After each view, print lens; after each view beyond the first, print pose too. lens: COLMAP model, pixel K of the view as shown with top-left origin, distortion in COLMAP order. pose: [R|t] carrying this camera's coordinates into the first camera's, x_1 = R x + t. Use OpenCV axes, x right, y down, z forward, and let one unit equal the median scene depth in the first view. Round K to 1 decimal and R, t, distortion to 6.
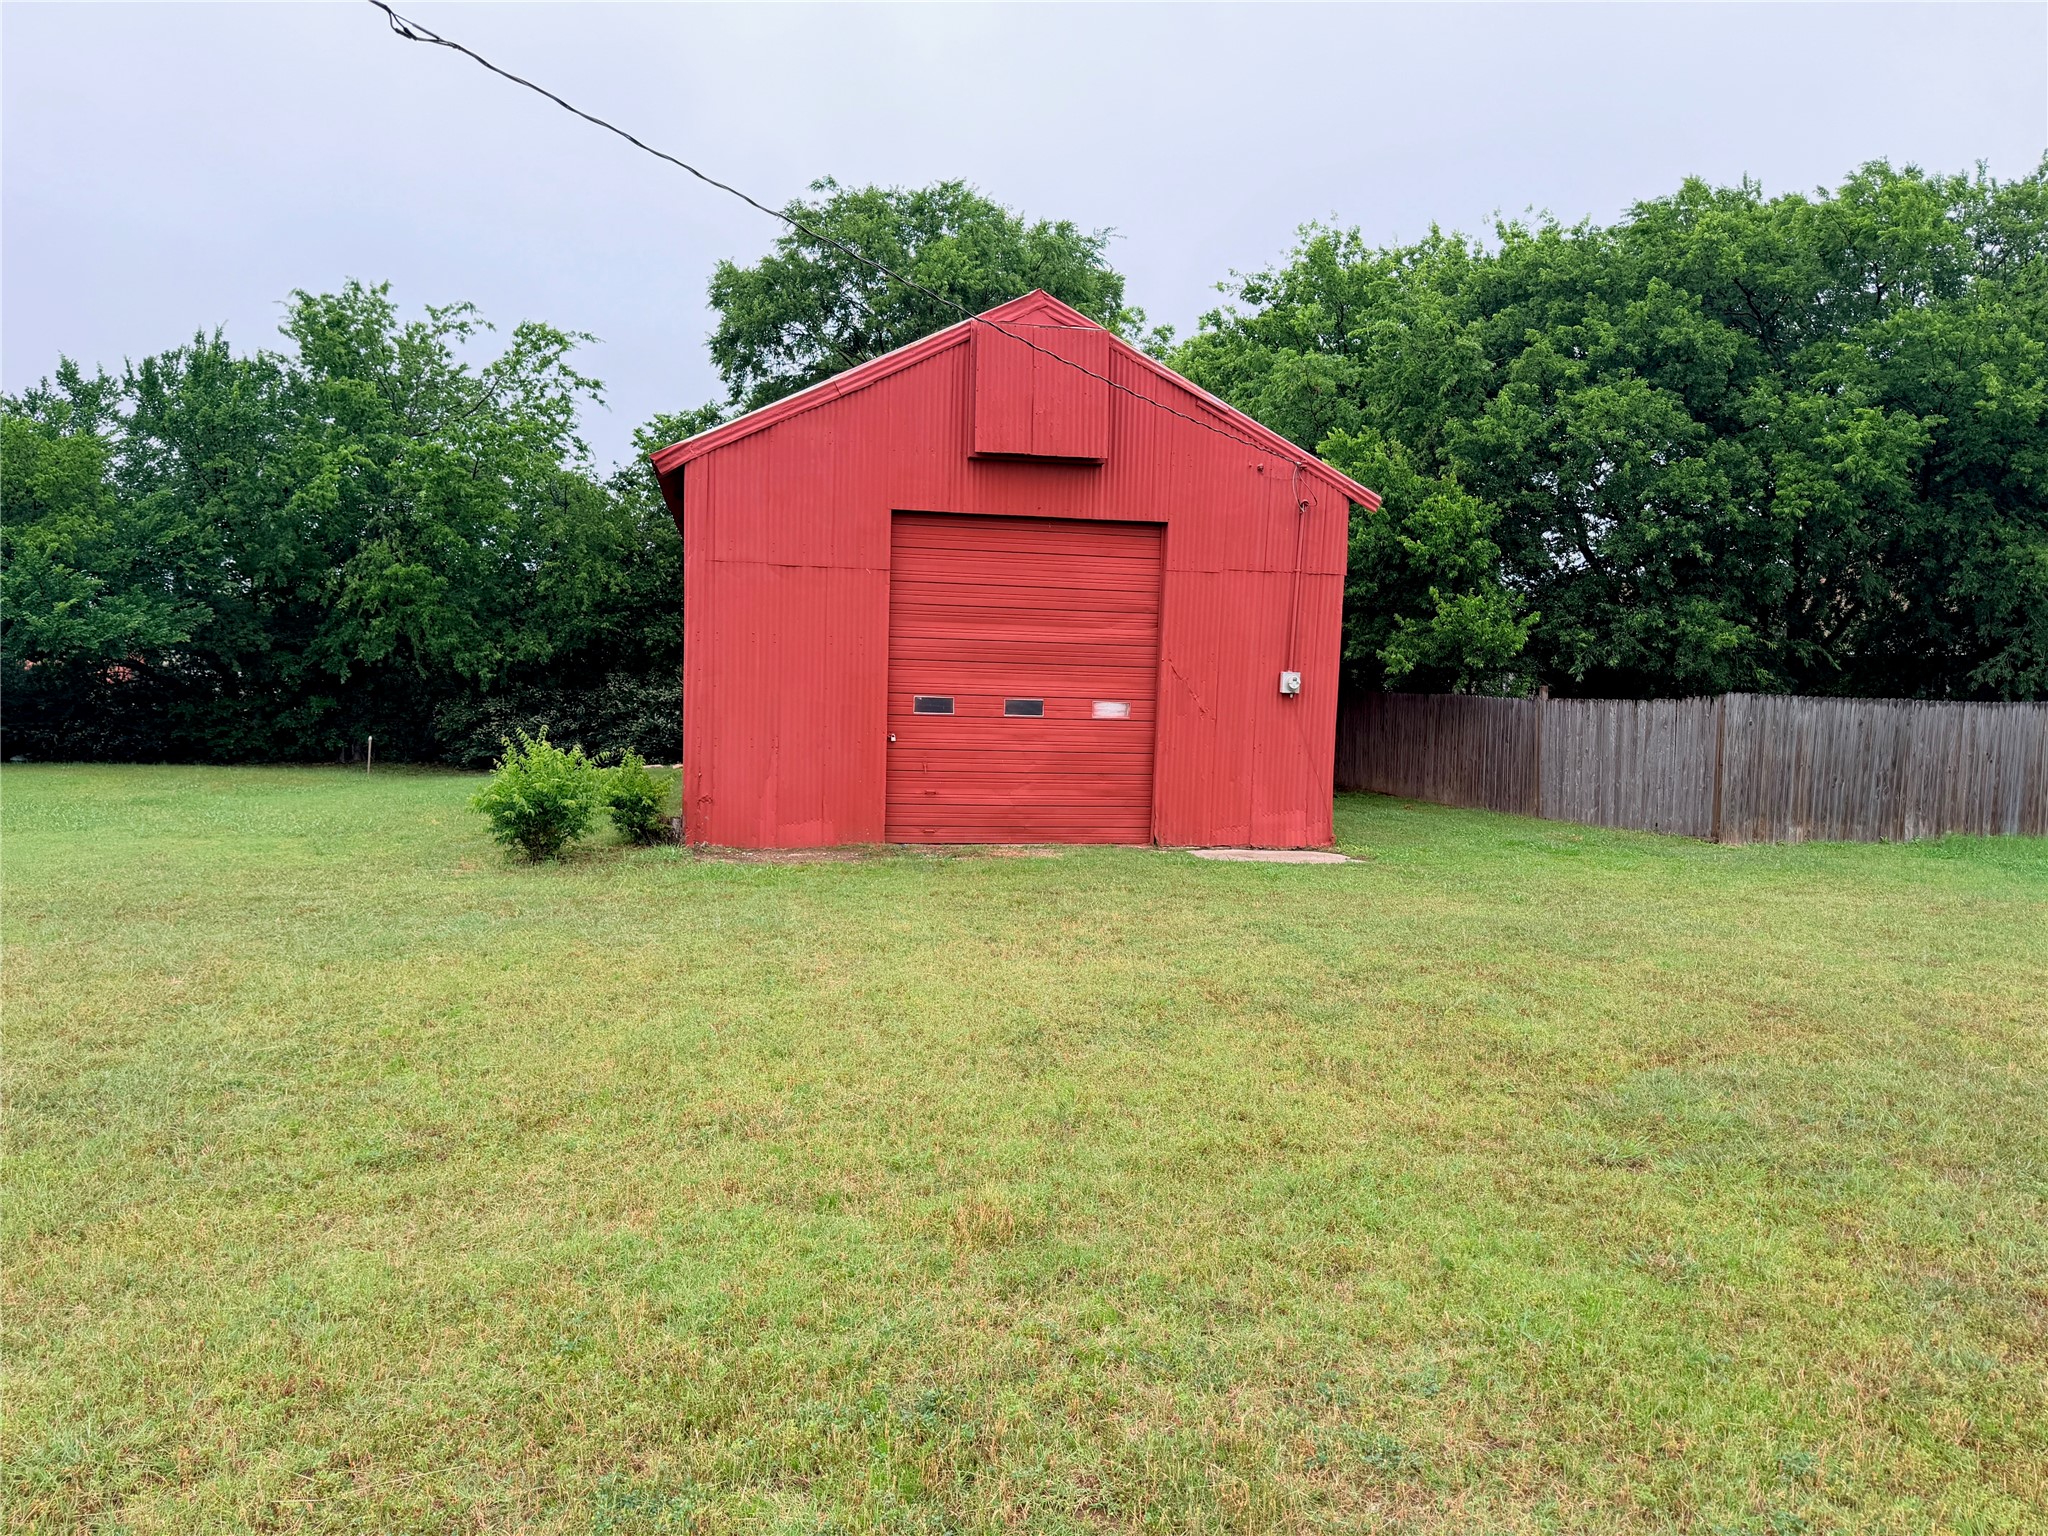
lens RADIAL K [[1262.8, 0, 962.9], [0, 1262.8, 763.7], [0, 0, 1]] dist [0.113032, -0.180067]
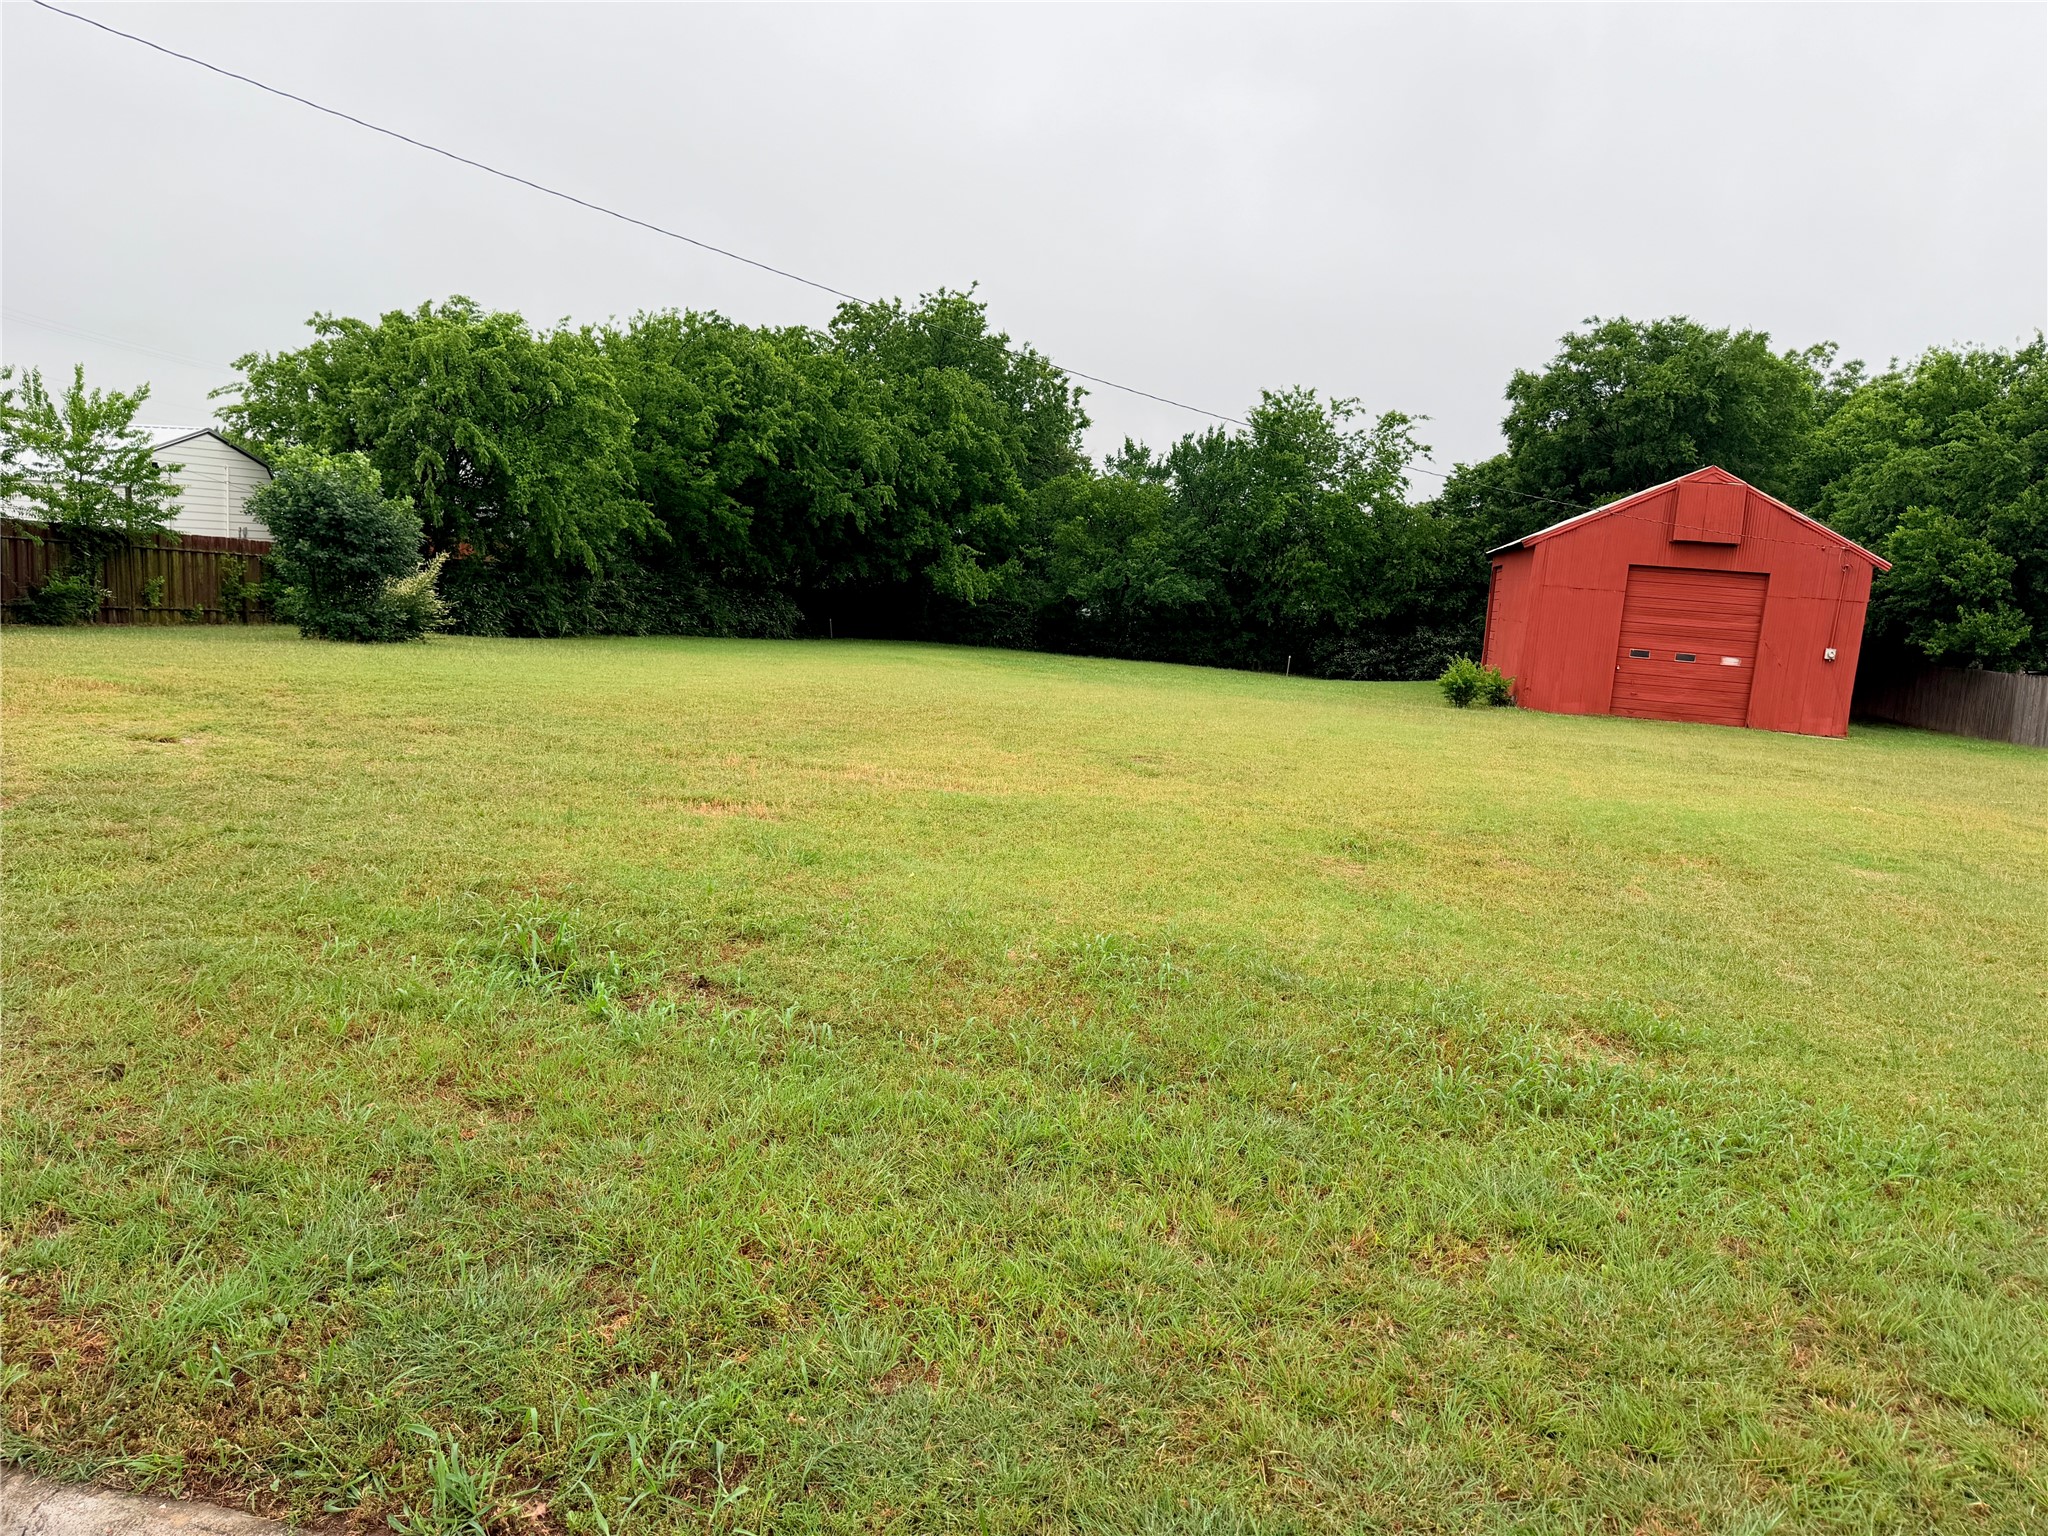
lens RADIAL K [[1535.3, 0, 1000.7], [0, 1535.3, 754.7], [0, 0, 1]] dist [0.182626, -0.336816]
pose [[0.917773, 0.087724, -0.387295, 0.020479], [-0.080665, 0.996145, 0.034479, 0.072744], [0.388826, -0.000403, 0.921311, -1.133483]]
